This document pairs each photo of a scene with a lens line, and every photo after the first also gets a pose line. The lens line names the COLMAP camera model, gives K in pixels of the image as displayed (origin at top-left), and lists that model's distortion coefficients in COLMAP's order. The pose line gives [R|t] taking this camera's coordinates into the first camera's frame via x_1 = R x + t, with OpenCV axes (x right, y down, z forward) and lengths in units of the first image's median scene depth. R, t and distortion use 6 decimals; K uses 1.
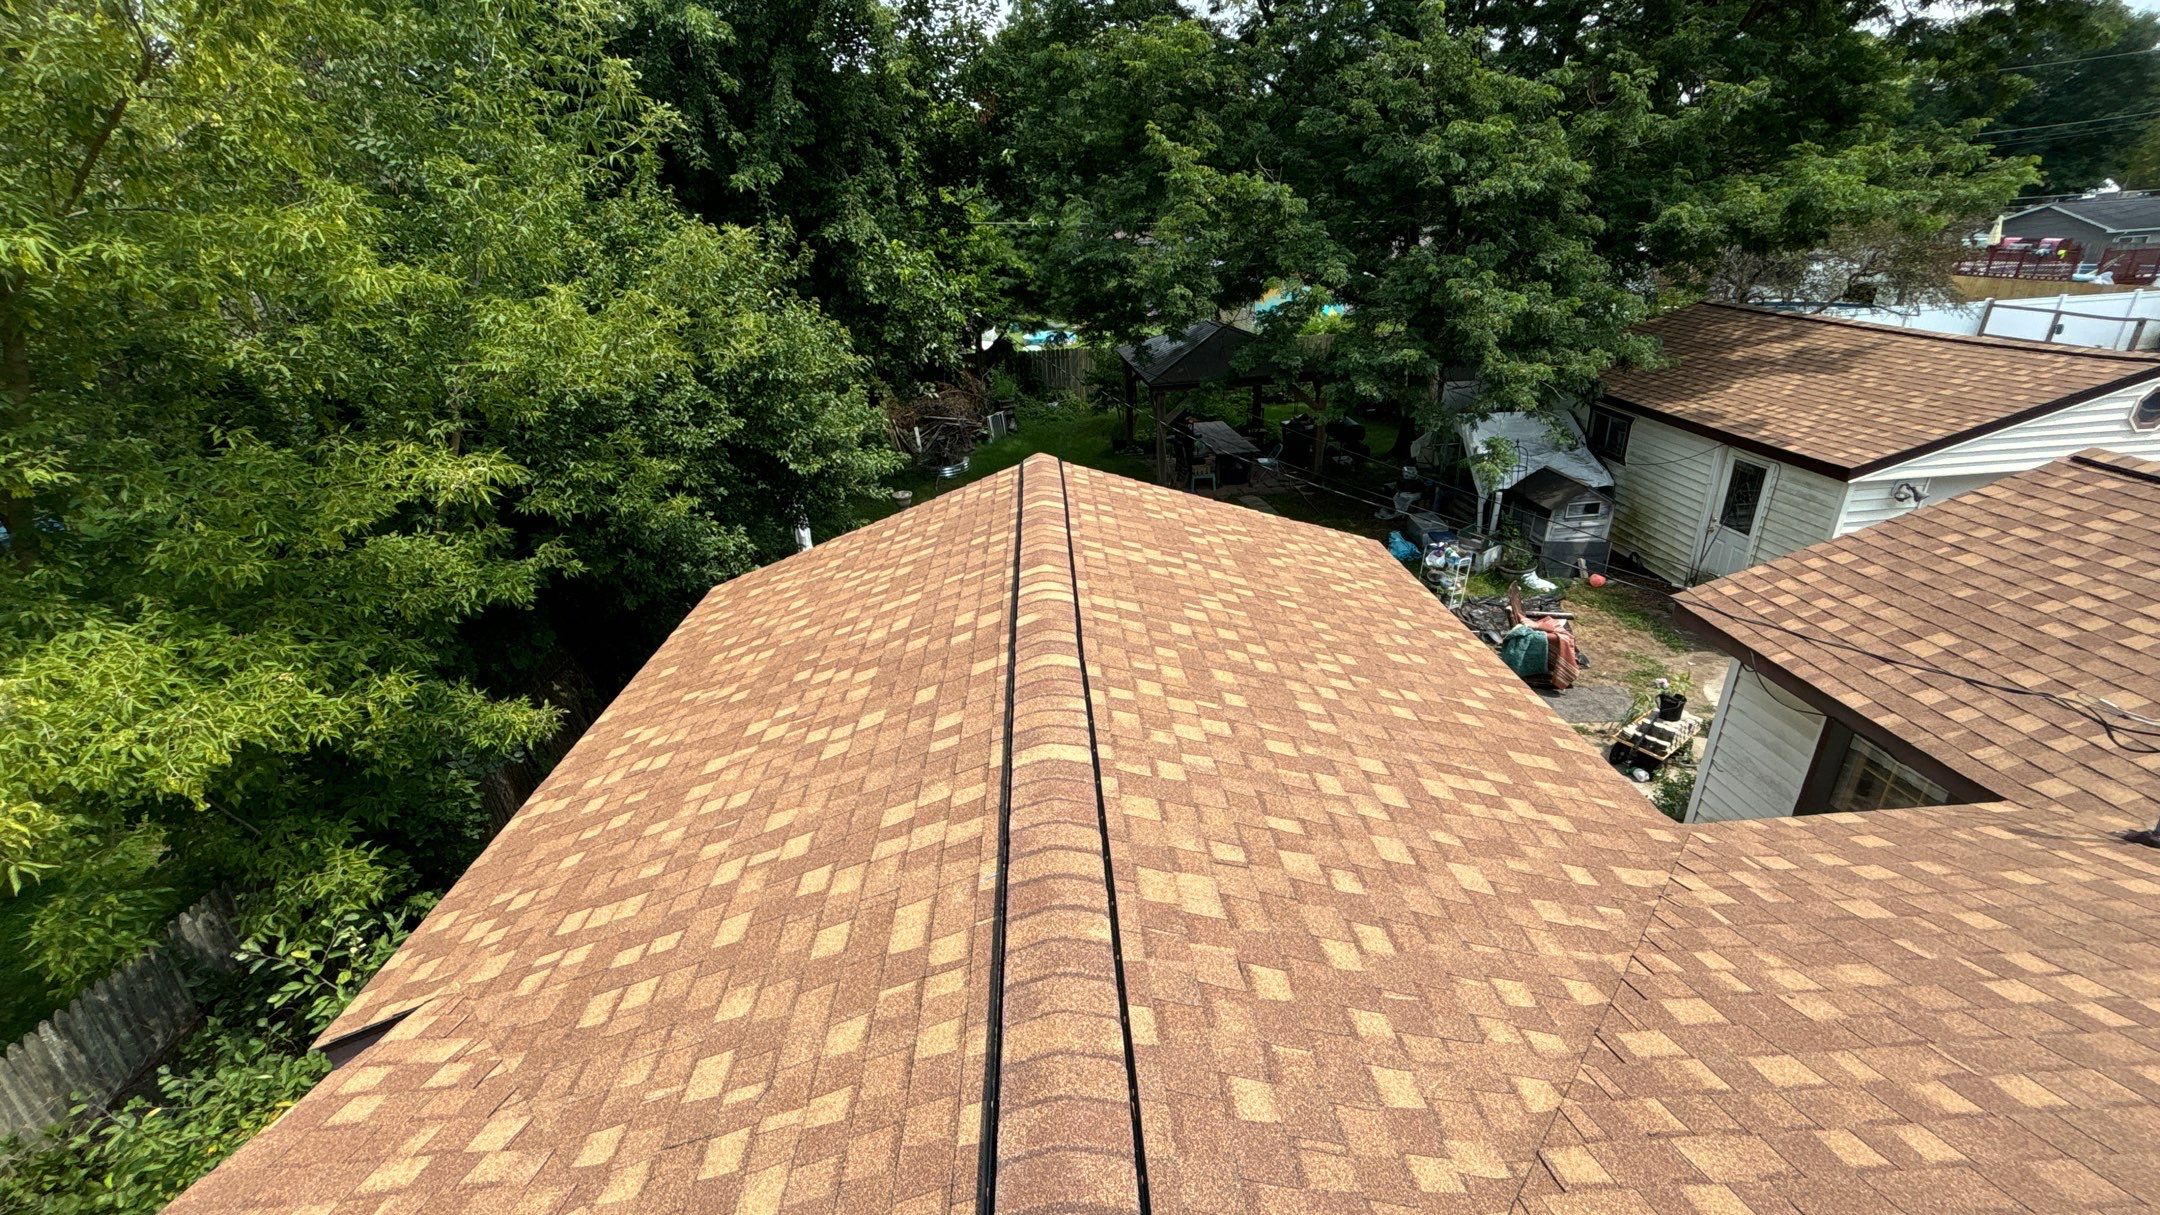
lens RADIAL K [[872.5, 0, 1079.4], [0, 872.5, 610.0], [0, 0, 1]] dist [-0.000178, 0.000581]
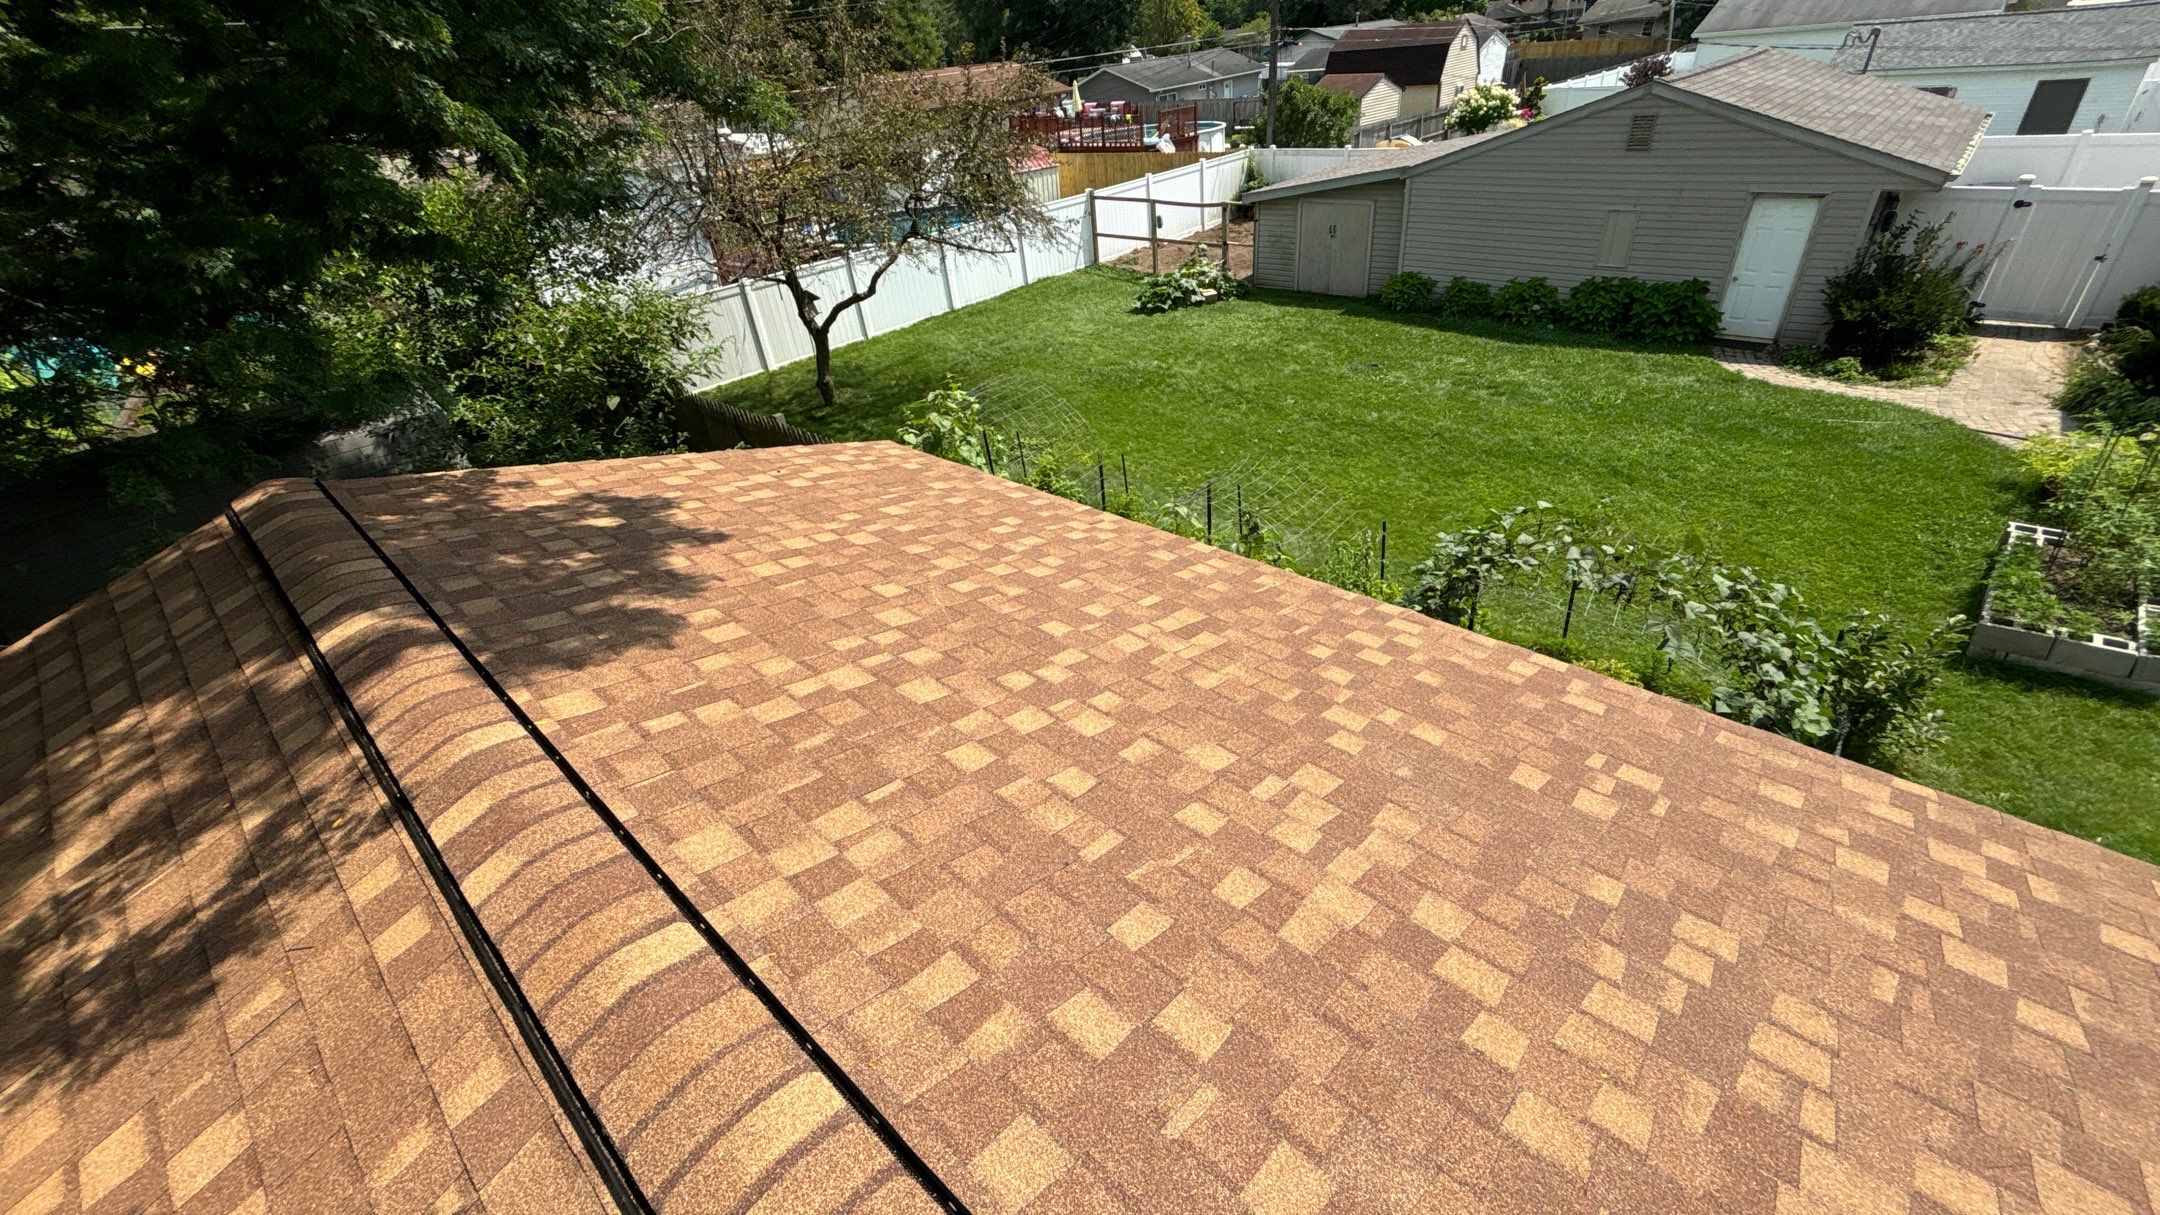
lens RADIAL K [[872.5, 0, 1078.2], [0, 872.5, 614.2], [0, 0, 1]] dist [-0.000178, 0.000581]
pose [[0.723064, -0.393537, 0.567721, 1.874040], [0.333174, 0.918621, 0.212437, -0.753320], [-0.605123, 0.035544, 0.795338, 1.668757]]
